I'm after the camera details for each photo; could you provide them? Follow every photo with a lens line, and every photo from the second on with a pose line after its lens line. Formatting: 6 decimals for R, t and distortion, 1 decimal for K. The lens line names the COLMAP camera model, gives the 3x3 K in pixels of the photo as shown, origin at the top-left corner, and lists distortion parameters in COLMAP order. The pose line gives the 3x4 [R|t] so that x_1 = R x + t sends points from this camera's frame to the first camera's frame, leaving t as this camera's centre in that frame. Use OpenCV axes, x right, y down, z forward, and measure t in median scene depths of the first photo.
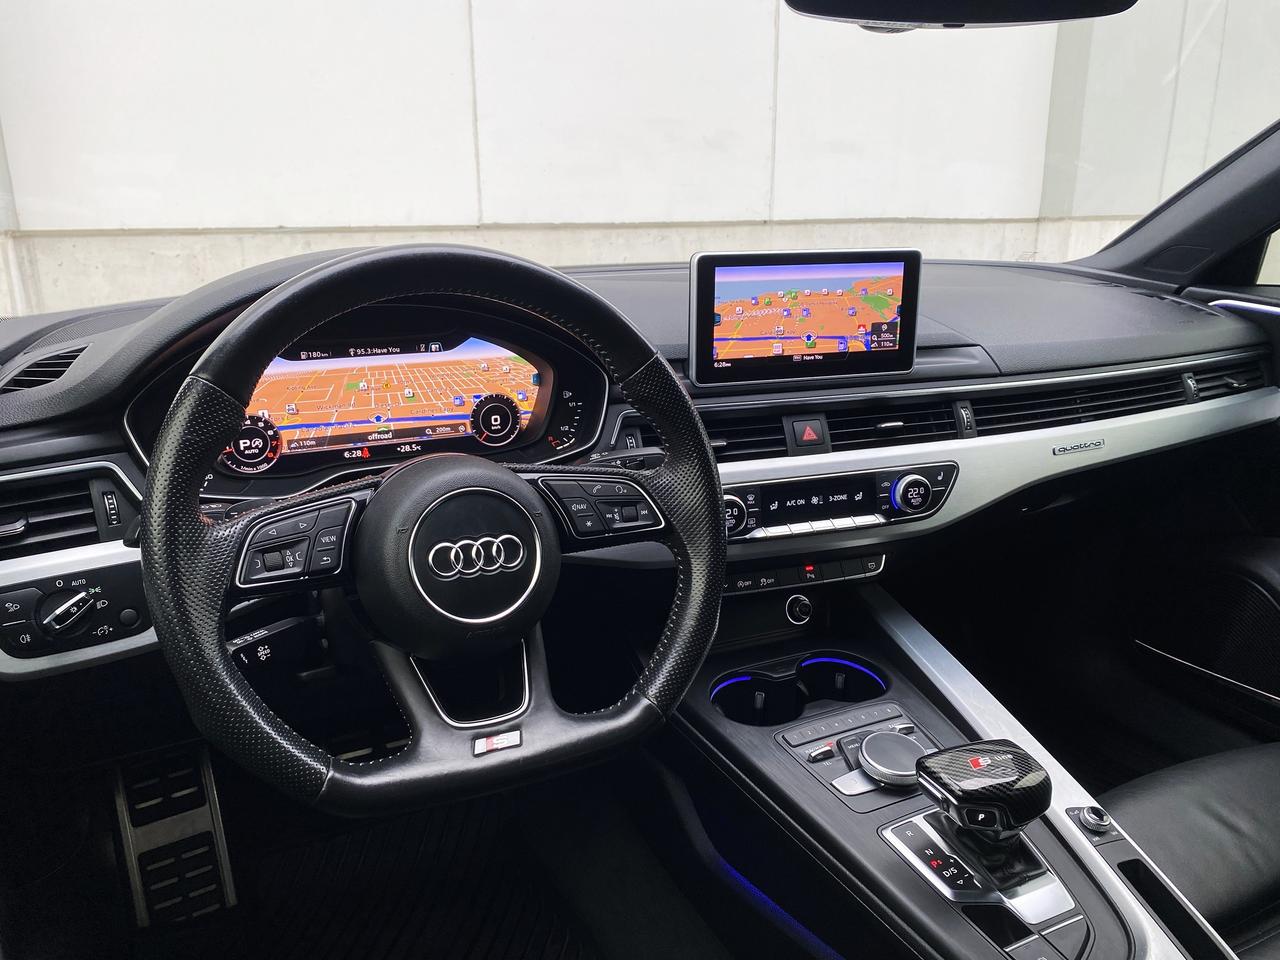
lens RADIAL K [[979.6, 0, 624.3], [0, 979.6, 486.2], [0, 0, 1]] dist [0.067580, -0.102289]
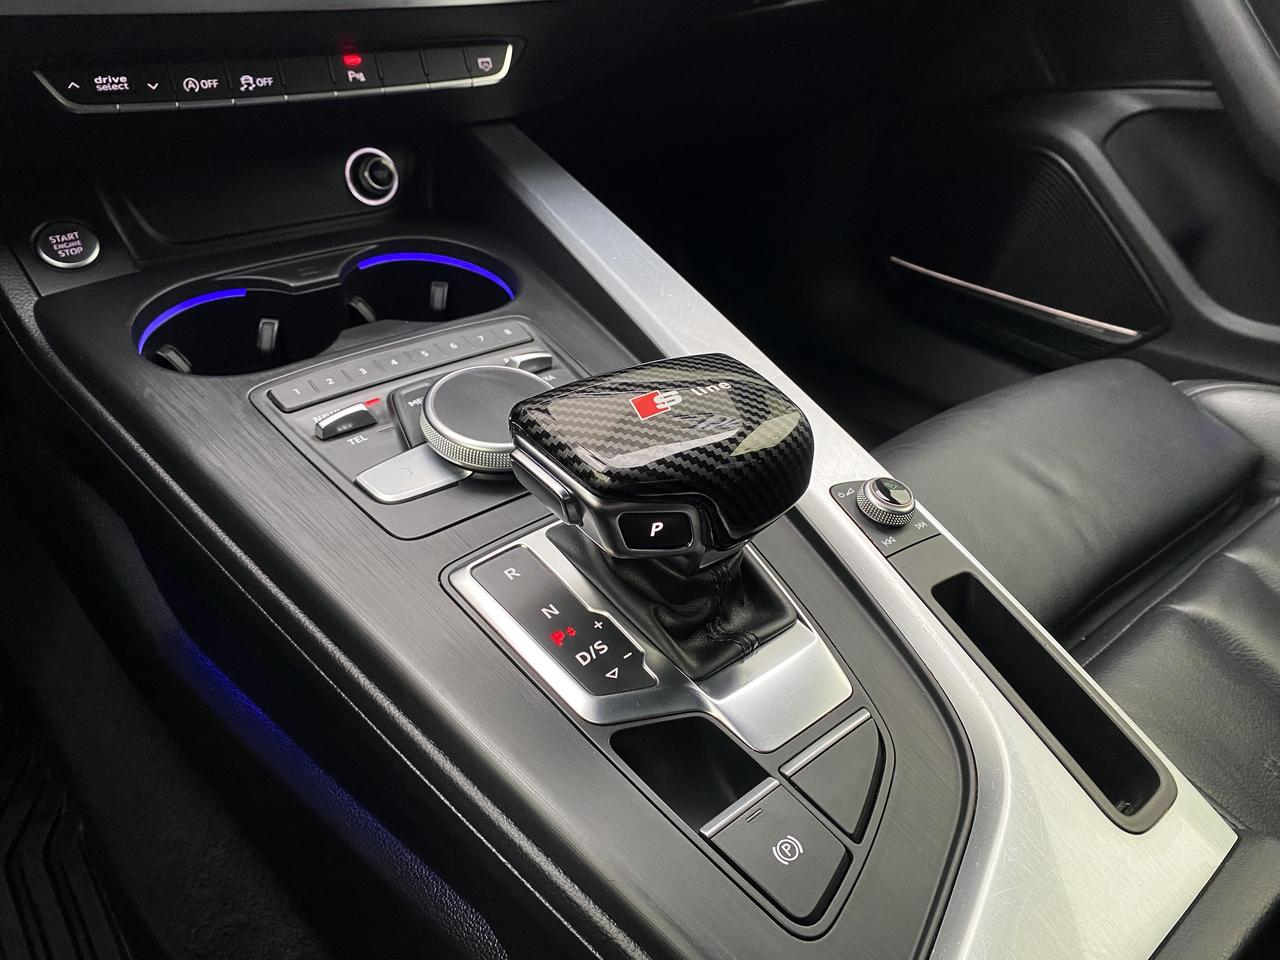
lens RADIAL K [[1010.5, 0, 634.0], [0, 1010.5, 447.6], [0, 0, 1]] dist [0.069687, -0.099130]
pose [[0.963973, -0.081774, 0.253117, 0.207275], [0.013075, 0.964990, 0.261960, 0.159469], [-0.265677, -0.249213, 0.931294, 0.516609]]
